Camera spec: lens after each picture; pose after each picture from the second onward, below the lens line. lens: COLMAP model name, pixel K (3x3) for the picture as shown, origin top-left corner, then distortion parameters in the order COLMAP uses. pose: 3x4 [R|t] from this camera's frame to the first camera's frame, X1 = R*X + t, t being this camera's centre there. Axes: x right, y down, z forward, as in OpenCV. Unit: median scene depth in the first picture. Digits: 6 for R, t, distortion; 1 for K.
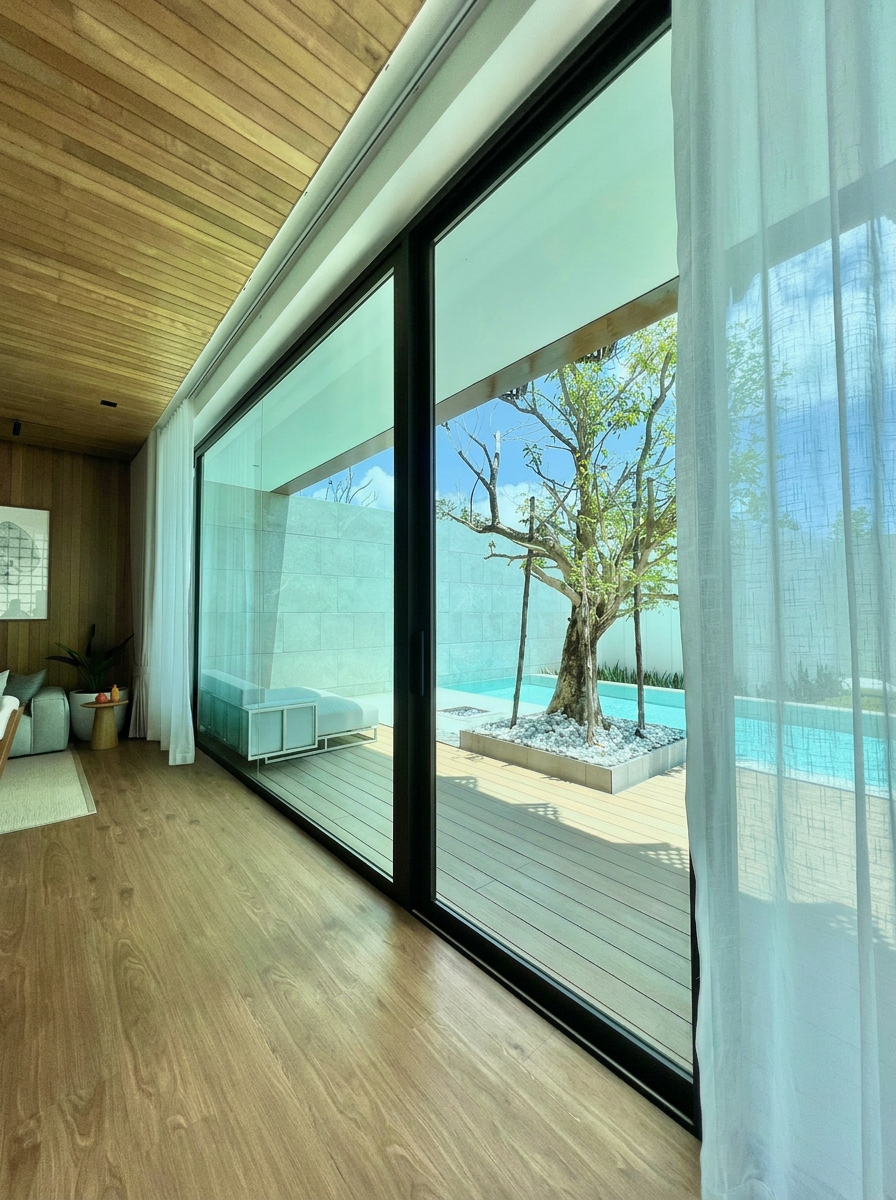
lens RADIAL K [[485.0, 0, 451.1], [0, 485.0, 605.2], [0, 0, 1]] dist [-0.005629, -0.000269]
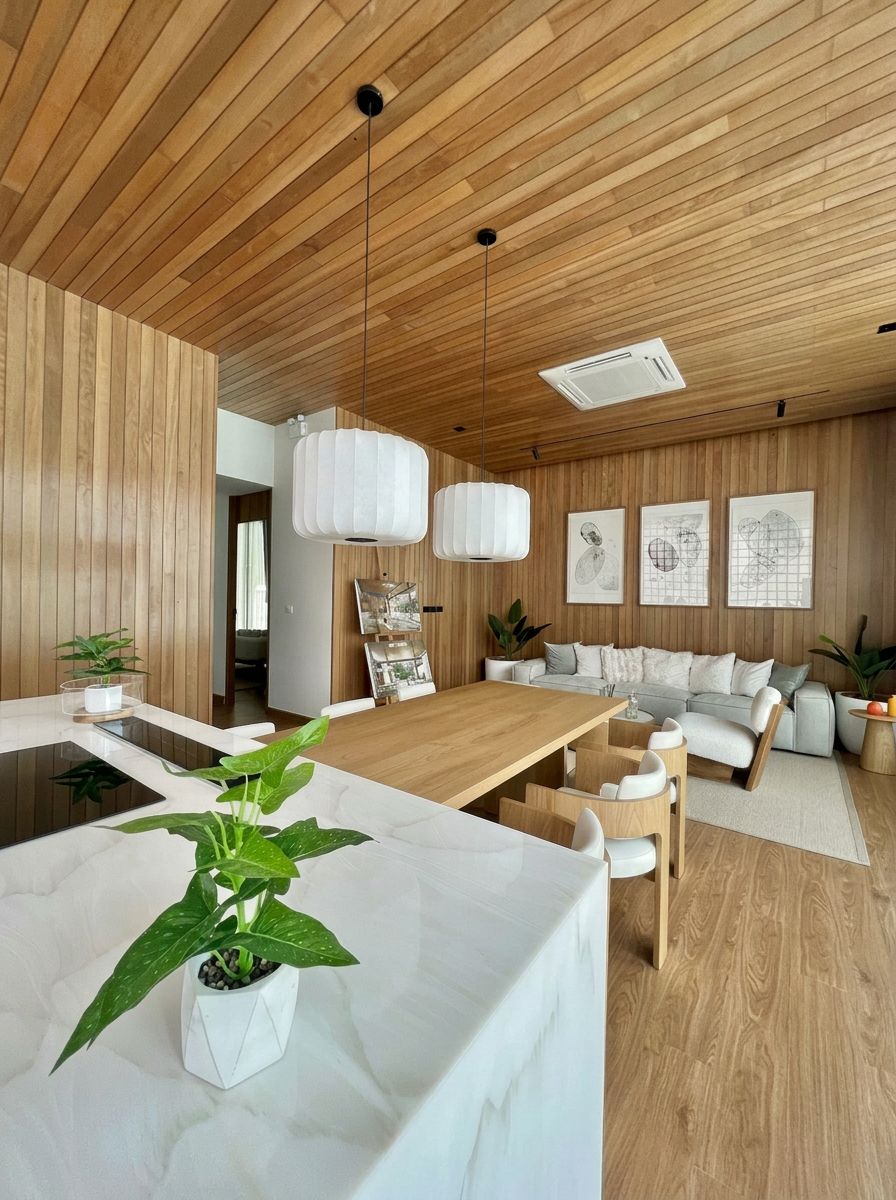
lens RADIAL K [[485.0, 0, 446.3], [0, 485.0, 598.9], [0, 0, 1]] dist [-0.005629, -0.000269]
pose [[0.223247, 0.008854, -0.974722, -0.100168], [0.000846, 0.999957, 0.009277, 0.002164], [0.974762, -0.002896, 0.223229, 0.123861]]
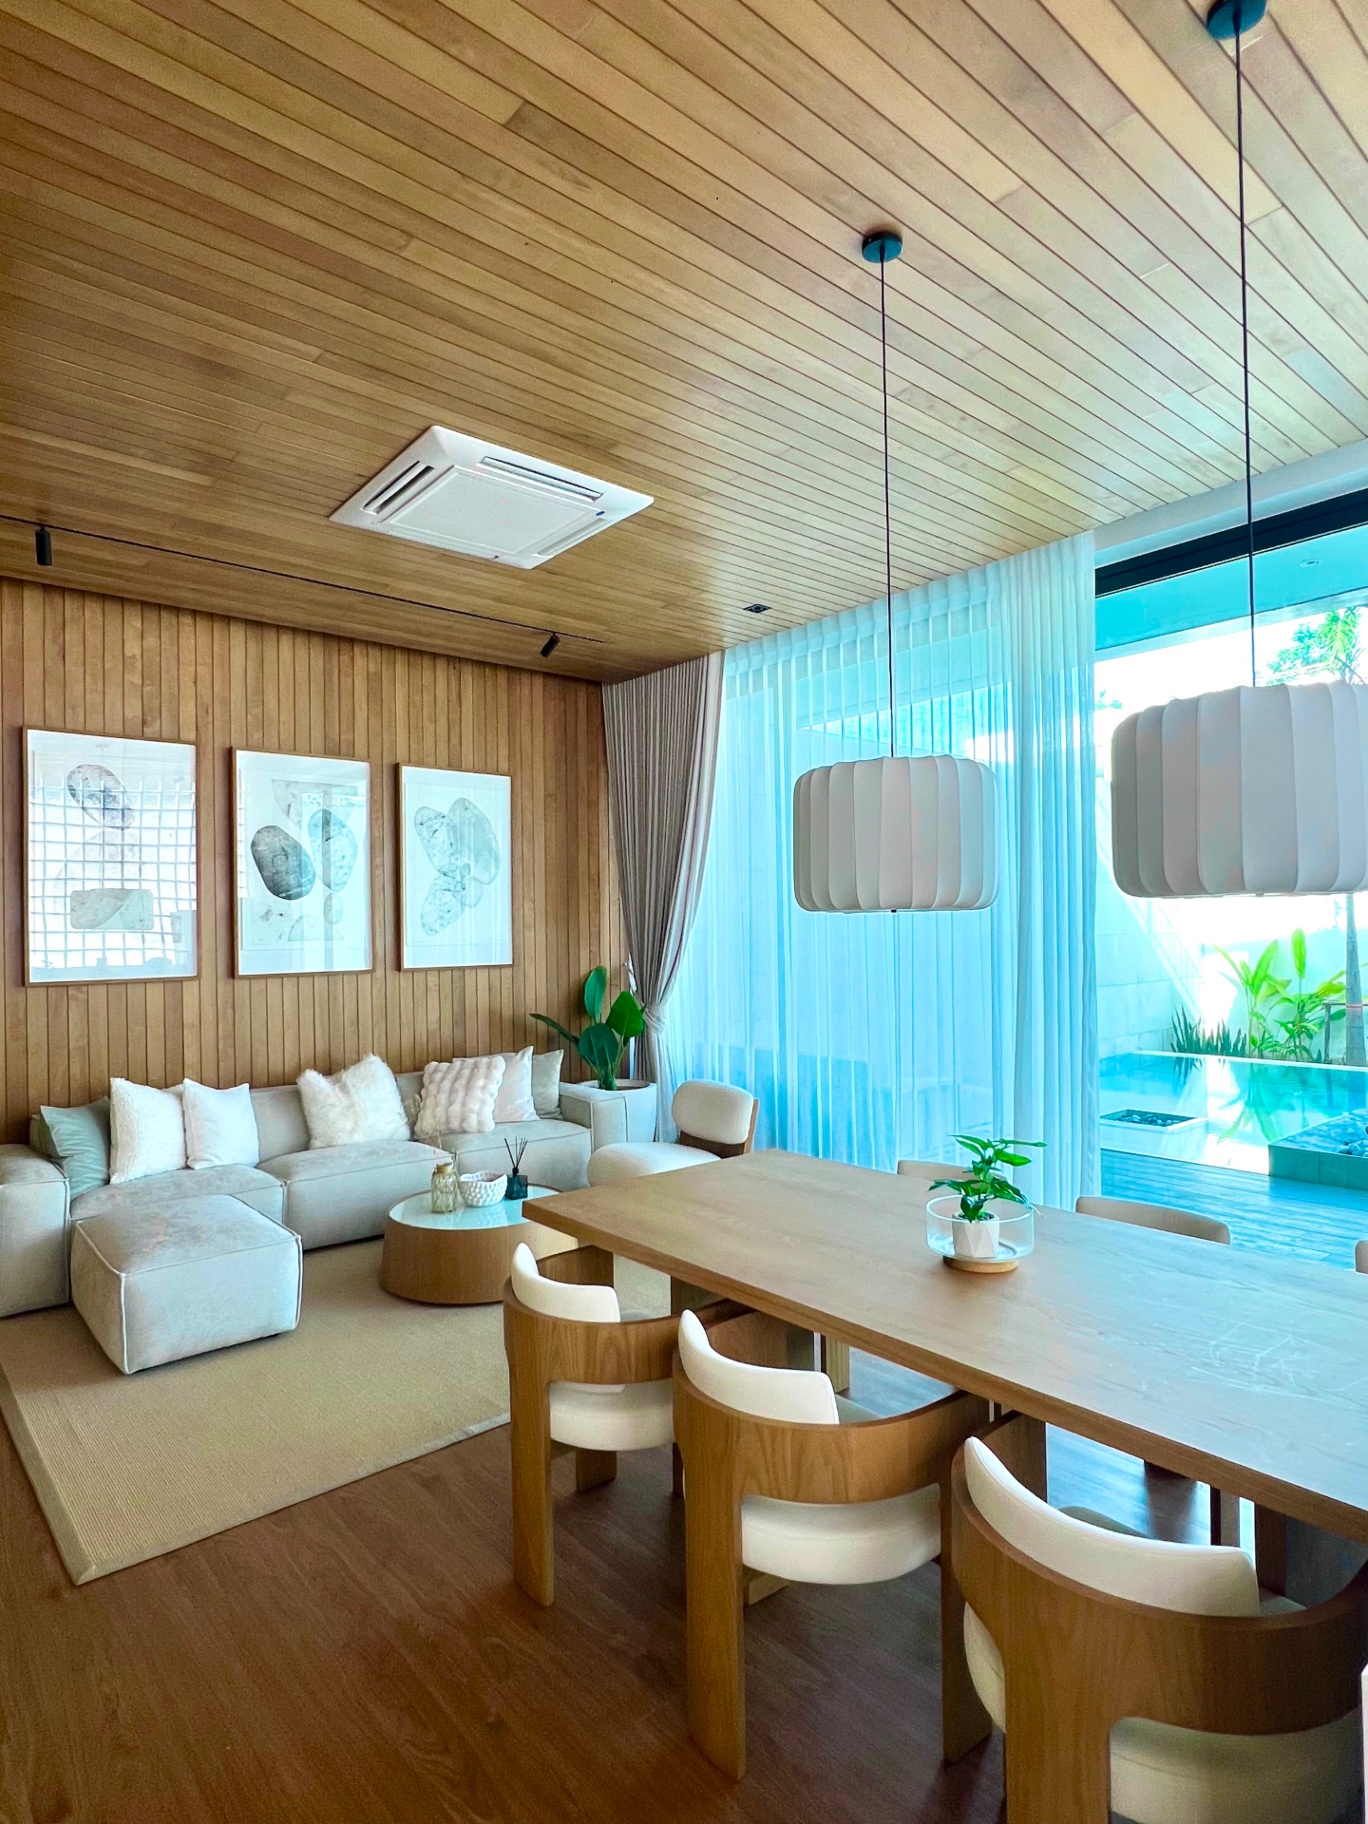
lens RADIAL K [[1019.6, 0, 689.5], [0, 1019.6, 909.4], [0, 0, 1]] dist [-0.006812, 0.002785]
pose [[0.999870, -0.016097, -0.000221, -0.671060], [0.016096, 0.999859, -0.004766, -0.029447], [0.000298, 0.004761, 0.999989, -0.228566]]
